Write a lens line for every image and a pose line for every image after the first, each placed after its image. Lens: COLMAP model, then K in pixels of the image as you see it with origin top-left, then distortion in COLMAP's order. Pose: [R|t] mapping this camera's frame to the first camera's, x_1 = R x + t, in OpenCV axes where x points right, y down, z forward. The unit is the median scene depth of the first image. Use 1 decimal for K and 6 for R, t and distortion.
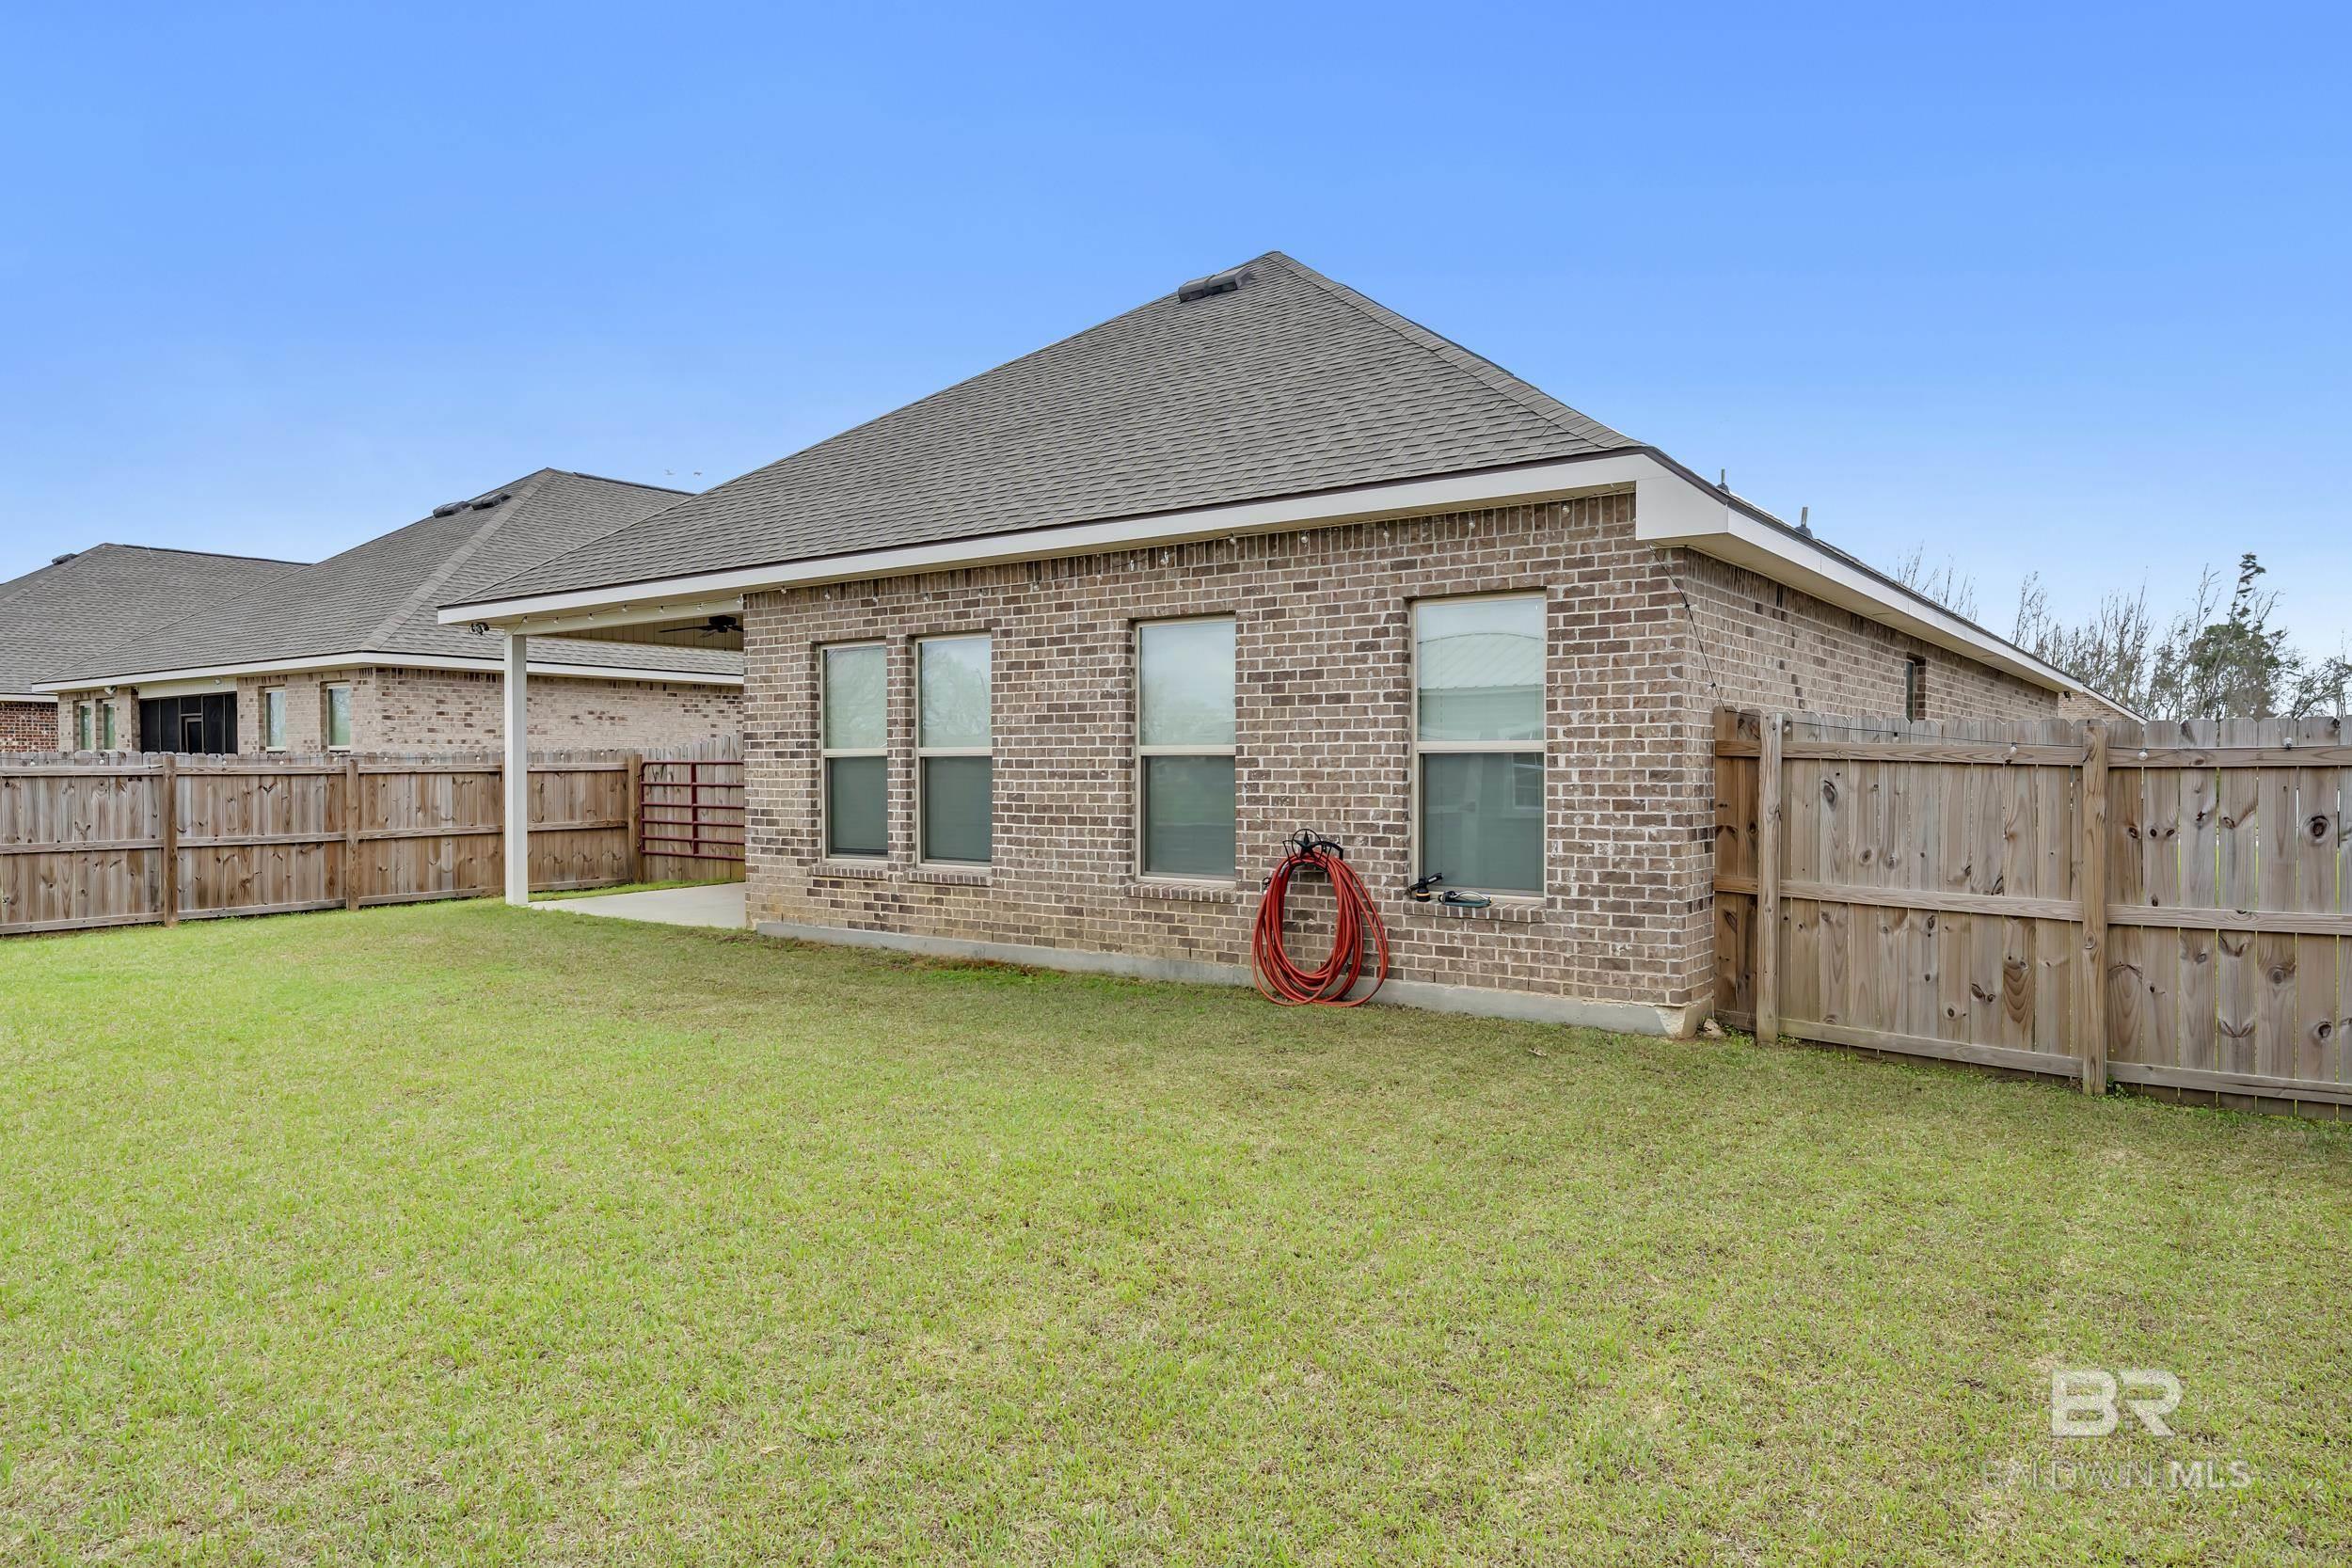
lens RADIAL K [[1469.5, 0, 1166.6], [0, 1469.5, 785.1], [0, 0, 1]] dist [0.002705, -0.002443]
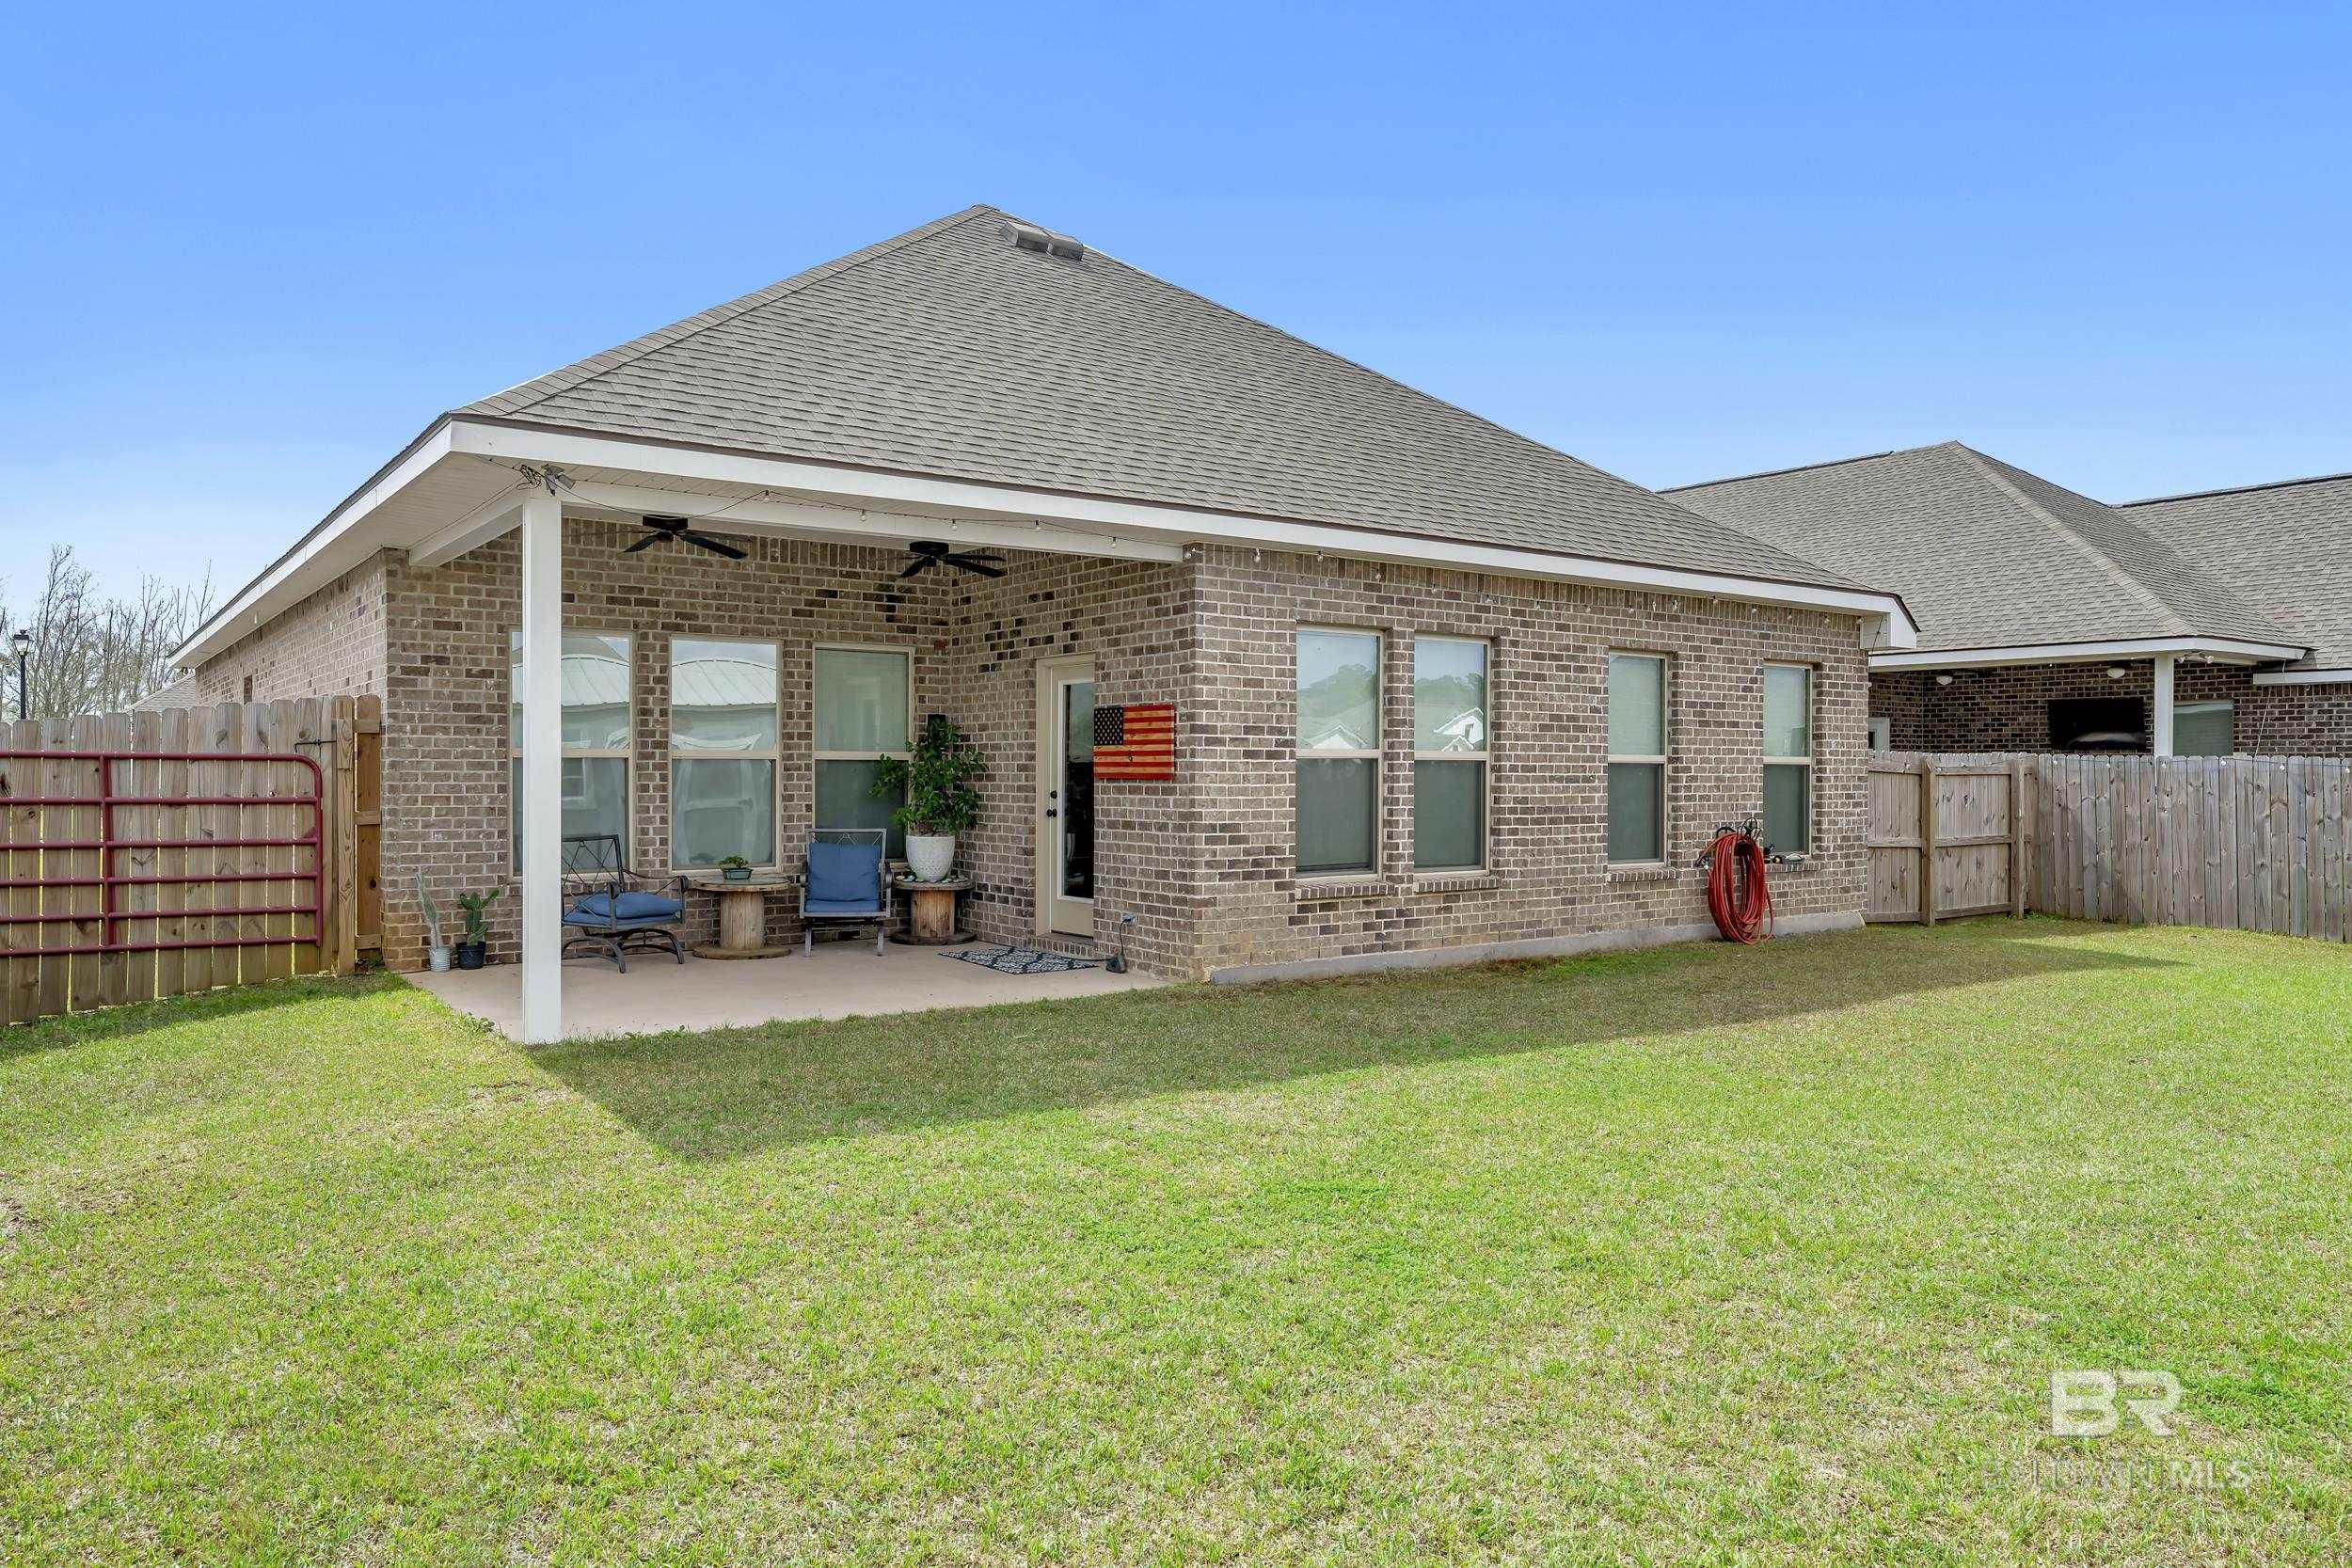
lens RADIAL K [[1597.2, 0, 1189.3], [0, 1597.2, 780.1], [0, 0, 1]] dist [0.001379, 0.006117]
pose [[0.291740, -0.002084, 0.956495, -1.293727], [0.007339, 0.999973, -0.000060, -0.008095], [-0.956470, 0.007037, 0.291747, 0.911036]]
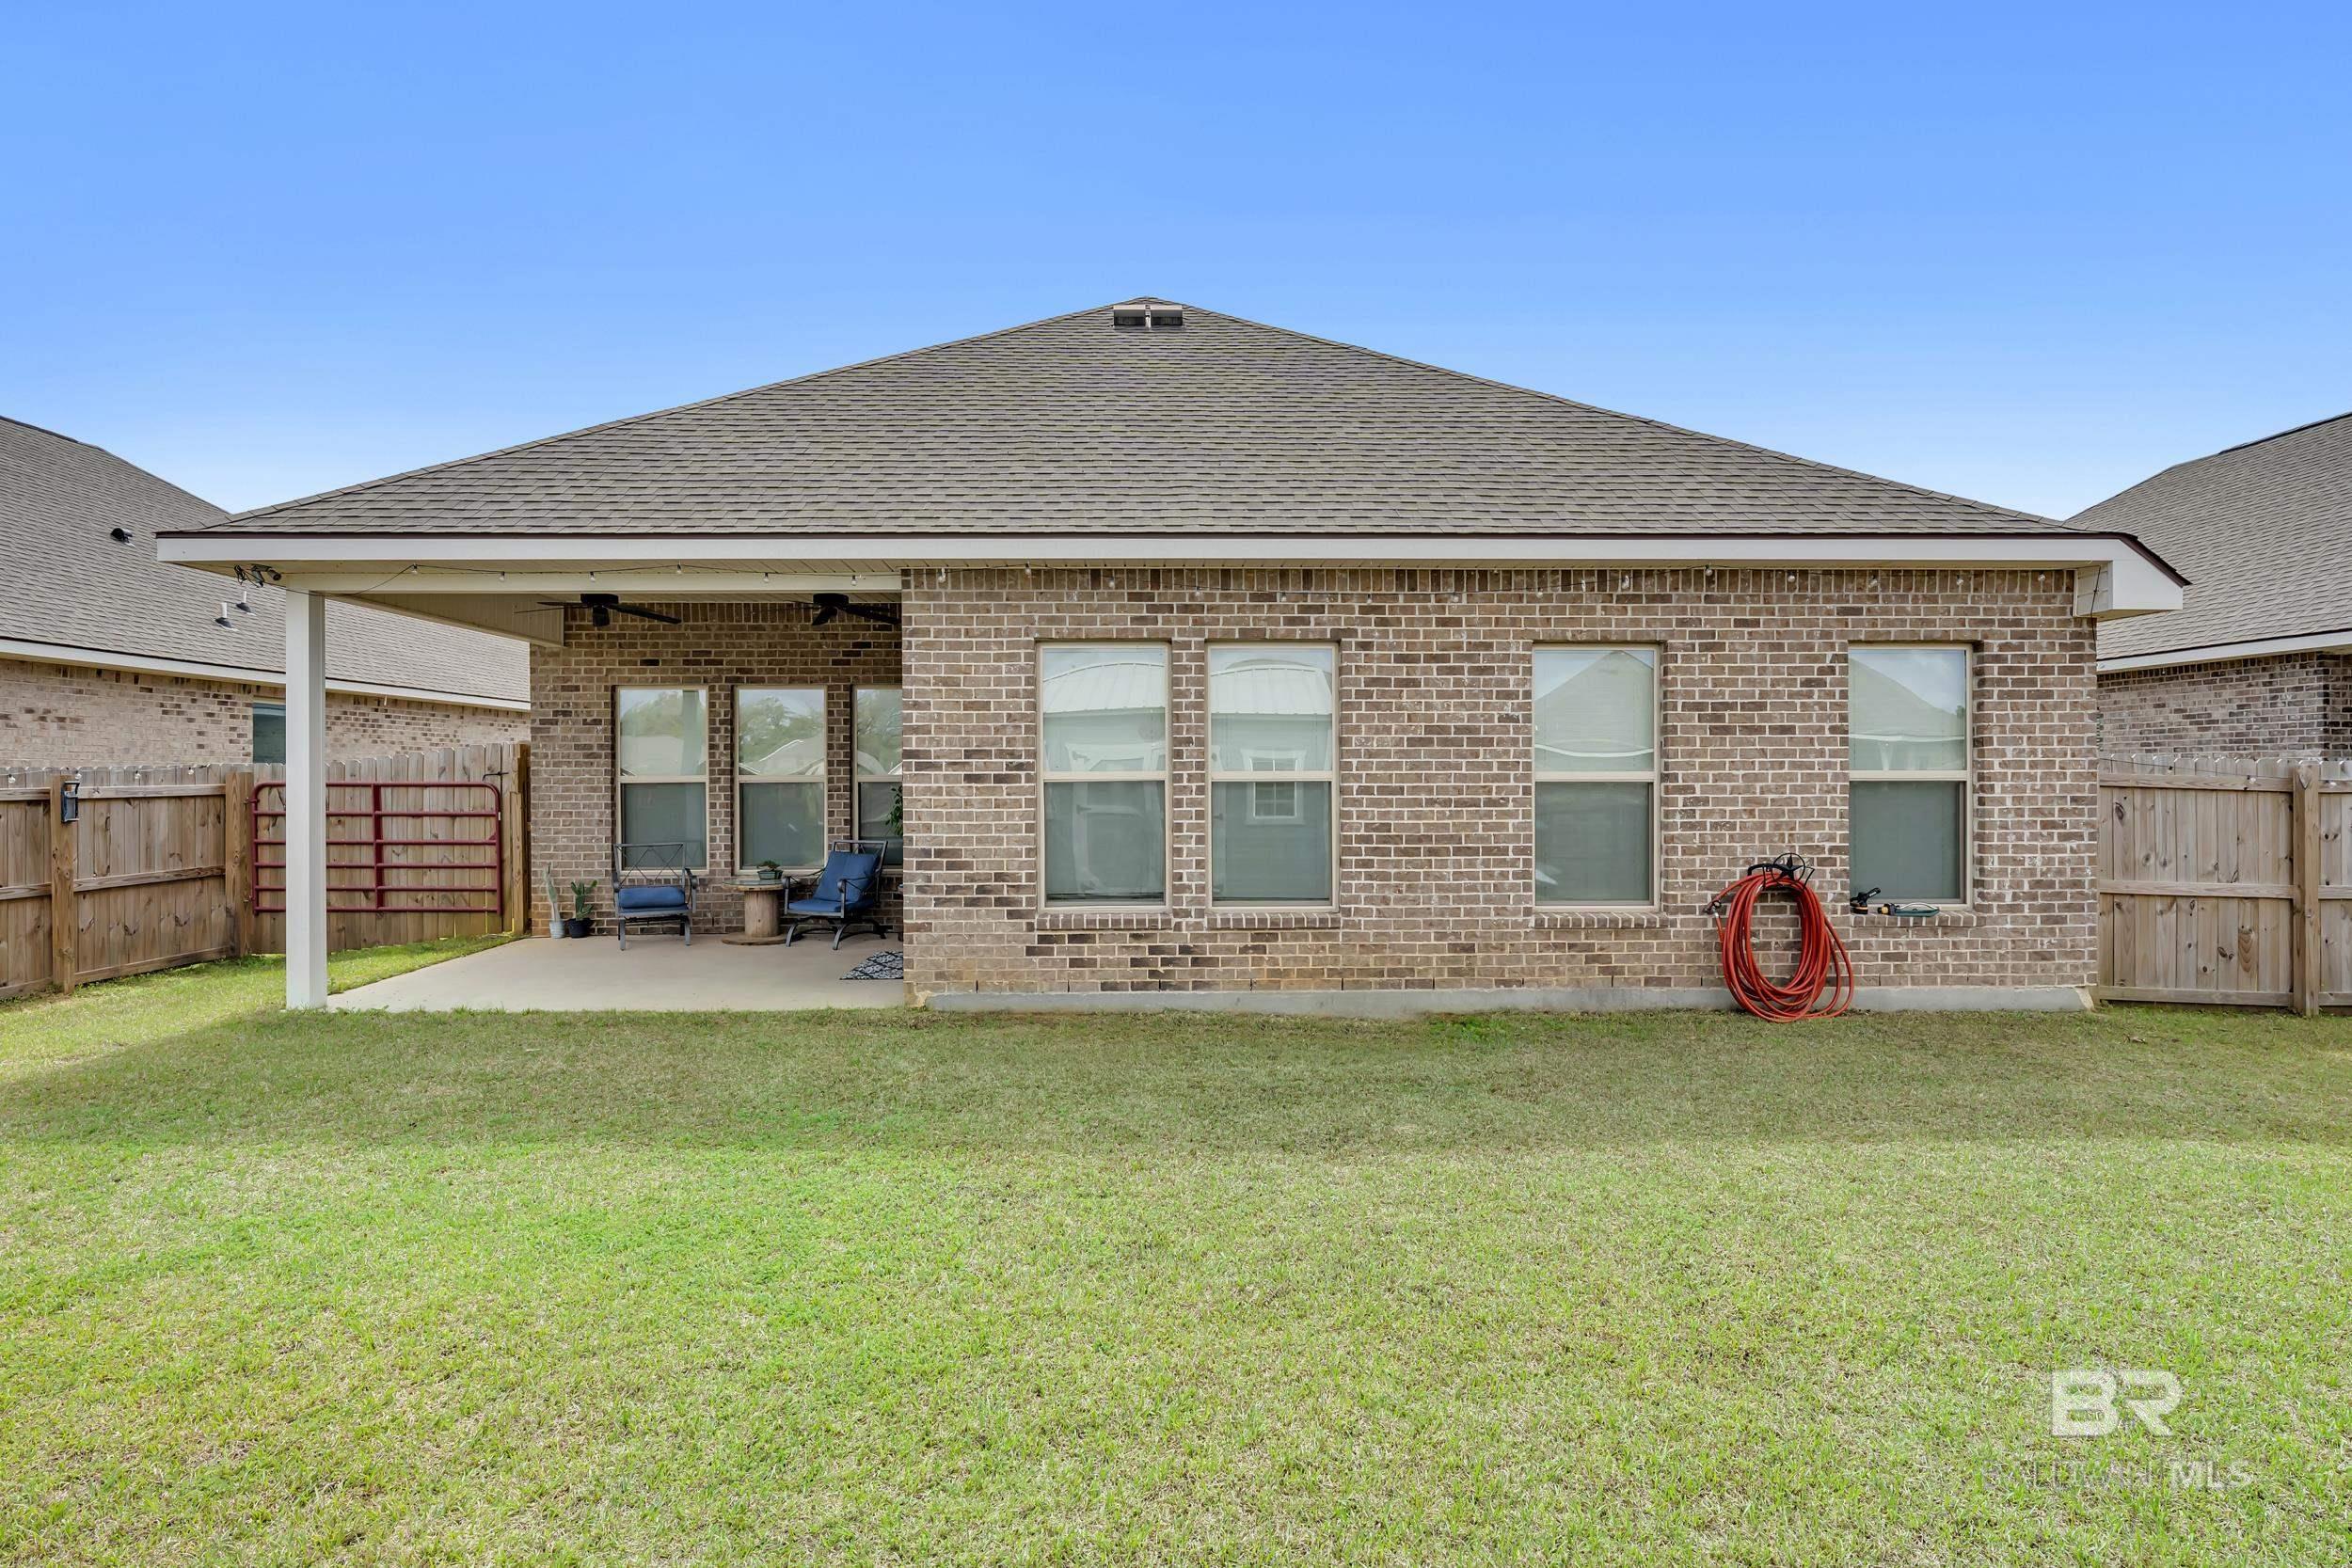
lens RADIAL K [[1158.9, 0, 1159.6], [0, 1158.9, 780.4], [0, 0, 1]] dist [0.002065, 0.000579]
pose [[0.791832, -0.001370, 0.610737, -0.658582], [0.008307, 0.999929, -0.008527, -0.016015], [-0.610682, 0.011826, 0.791787, 0.526291]]
